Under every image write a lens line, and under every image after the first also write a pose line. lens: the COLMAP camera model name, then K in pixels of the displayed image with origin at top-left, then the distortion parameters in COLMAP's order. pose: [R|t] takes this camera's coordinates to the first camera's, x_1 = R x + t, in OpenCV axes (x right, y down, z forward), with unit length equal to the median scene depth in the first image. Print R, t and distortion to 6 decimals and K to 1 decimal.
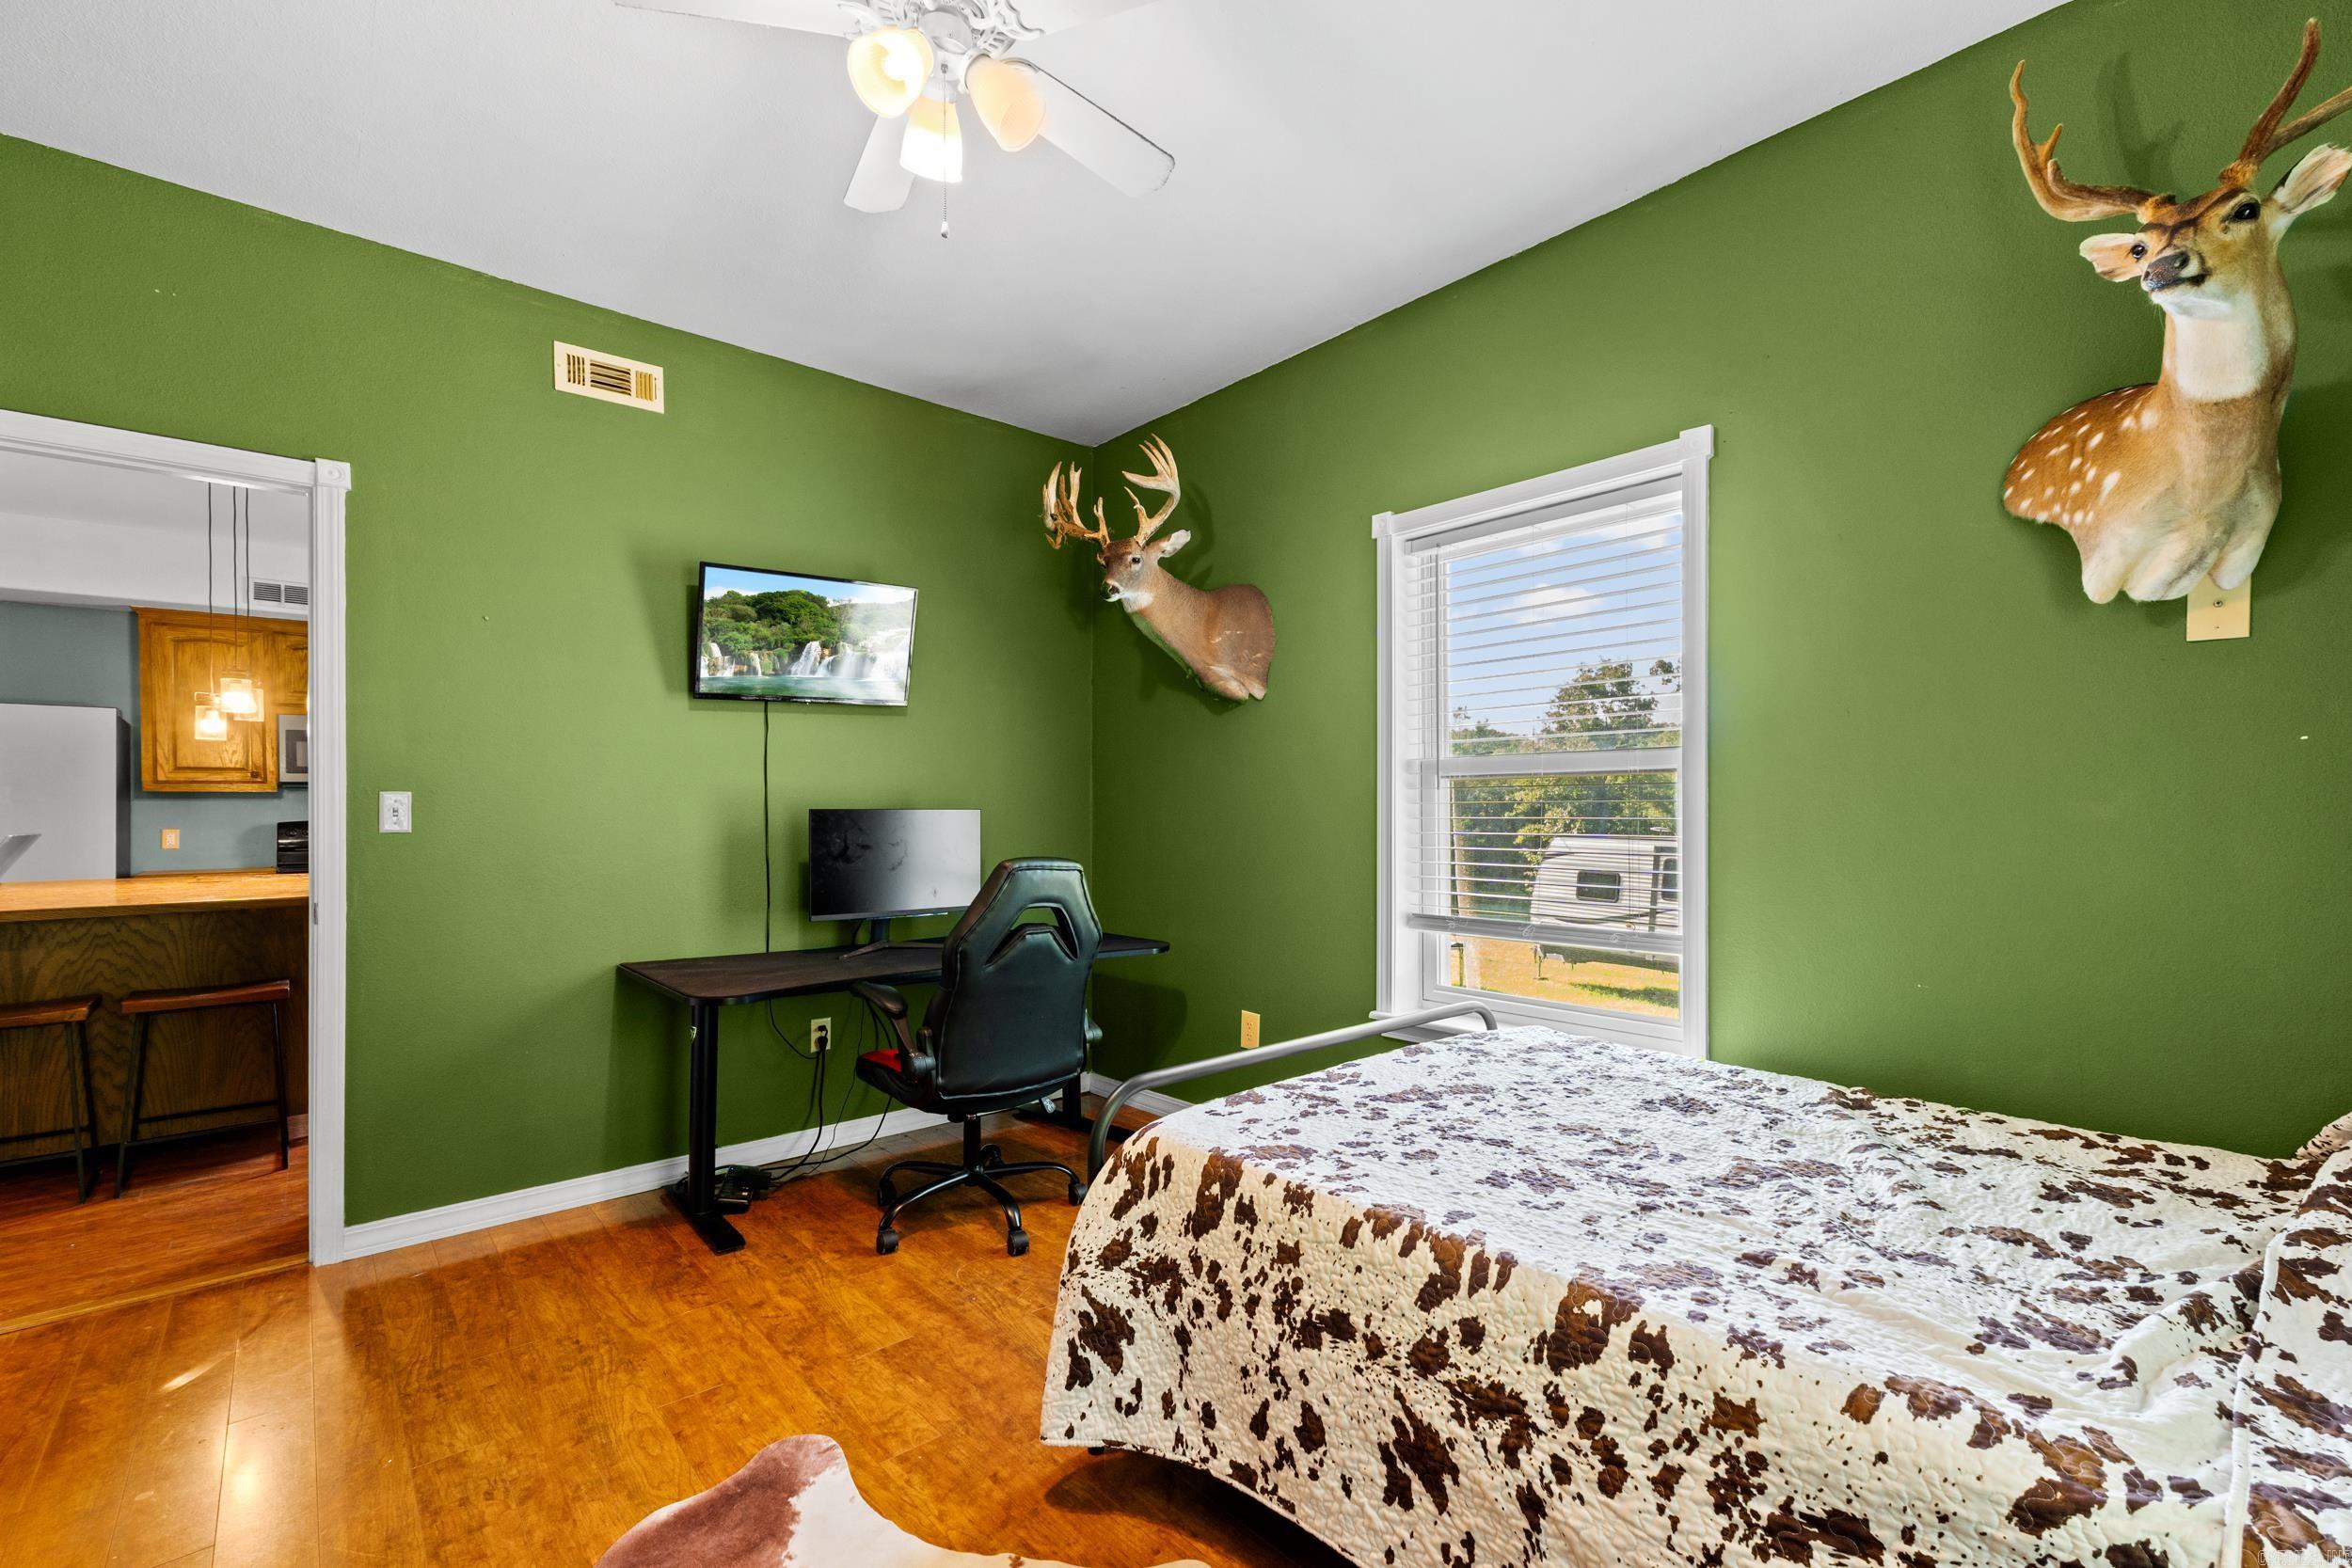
lens RADIAL K [[1018.8, 0, 1177.6], [0, 1018.8, 799.4], [0, 0, 1]] dist [0.001479, 0.000681]
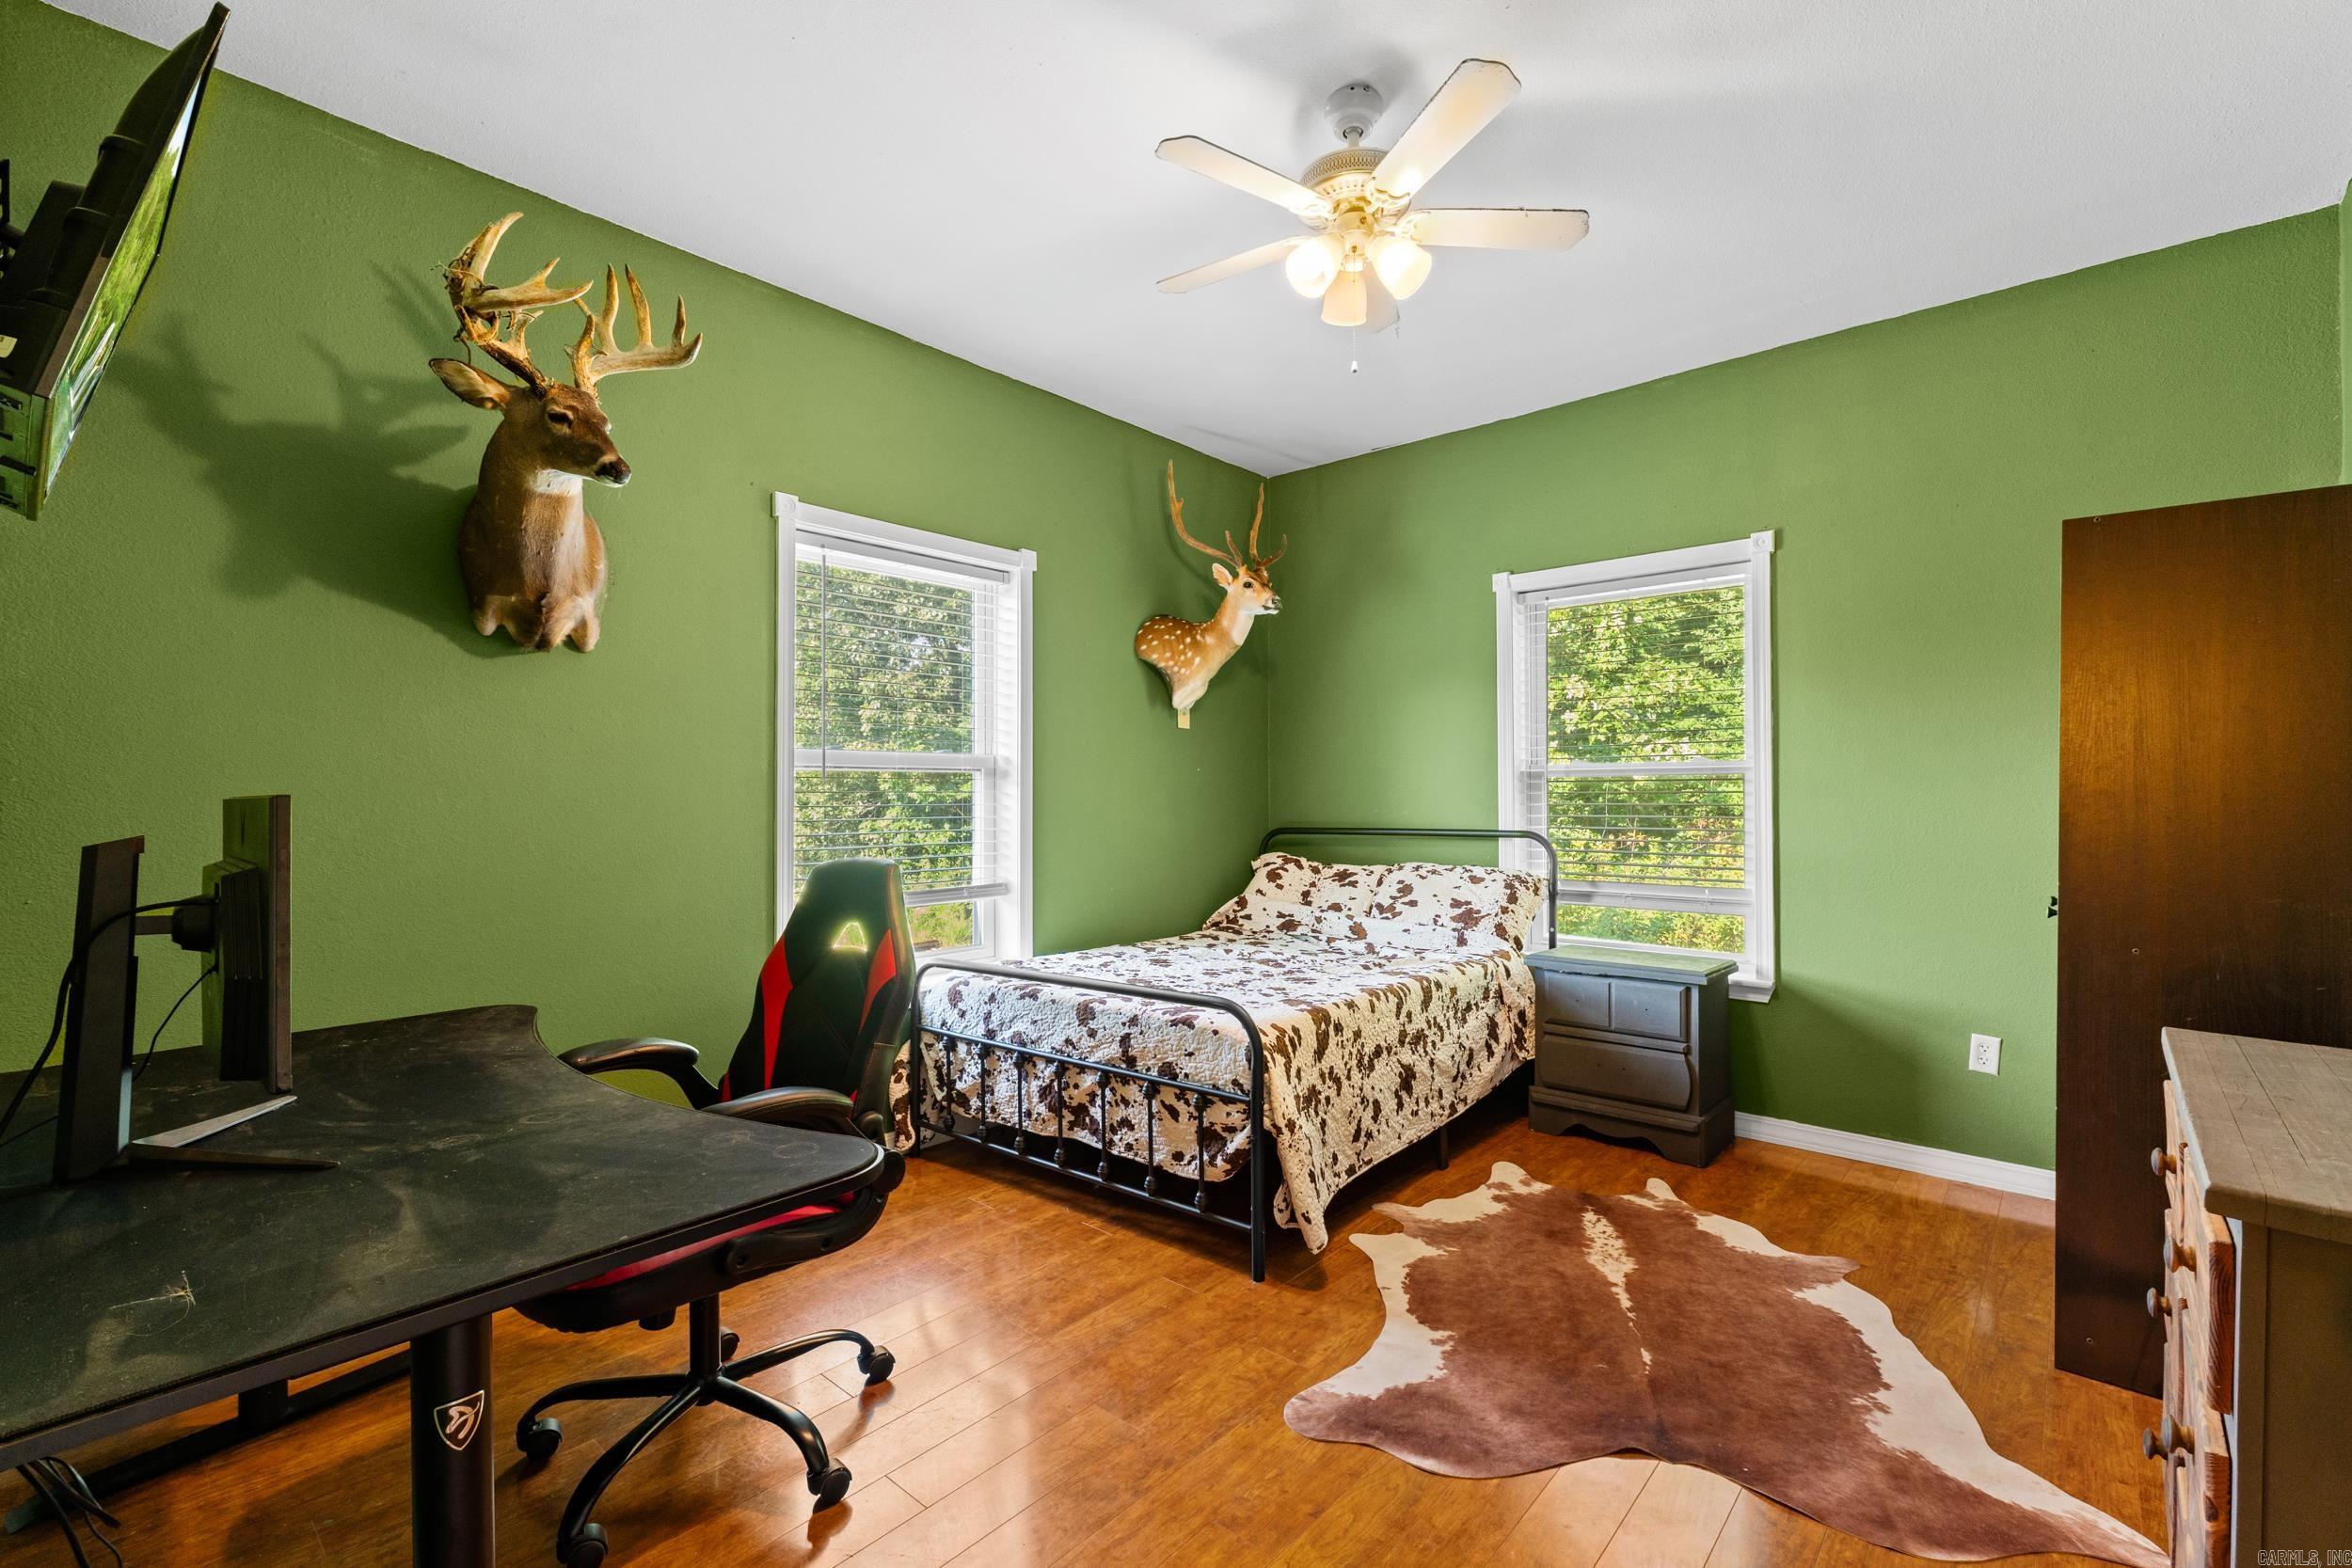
lens RADIAL K [[1018.8, 0, 1179.2], [0, 1018.8, 794.5], [0, 0, 1]] dist [0.001479, 0.000681]
pose [[-0.118466, 0.000867, 0.992958, -1.717543], [0.001403, 0.999999, -0.000706, 0.007683], [-0.992957, 0.001309, -0.118467, 1.555409]]
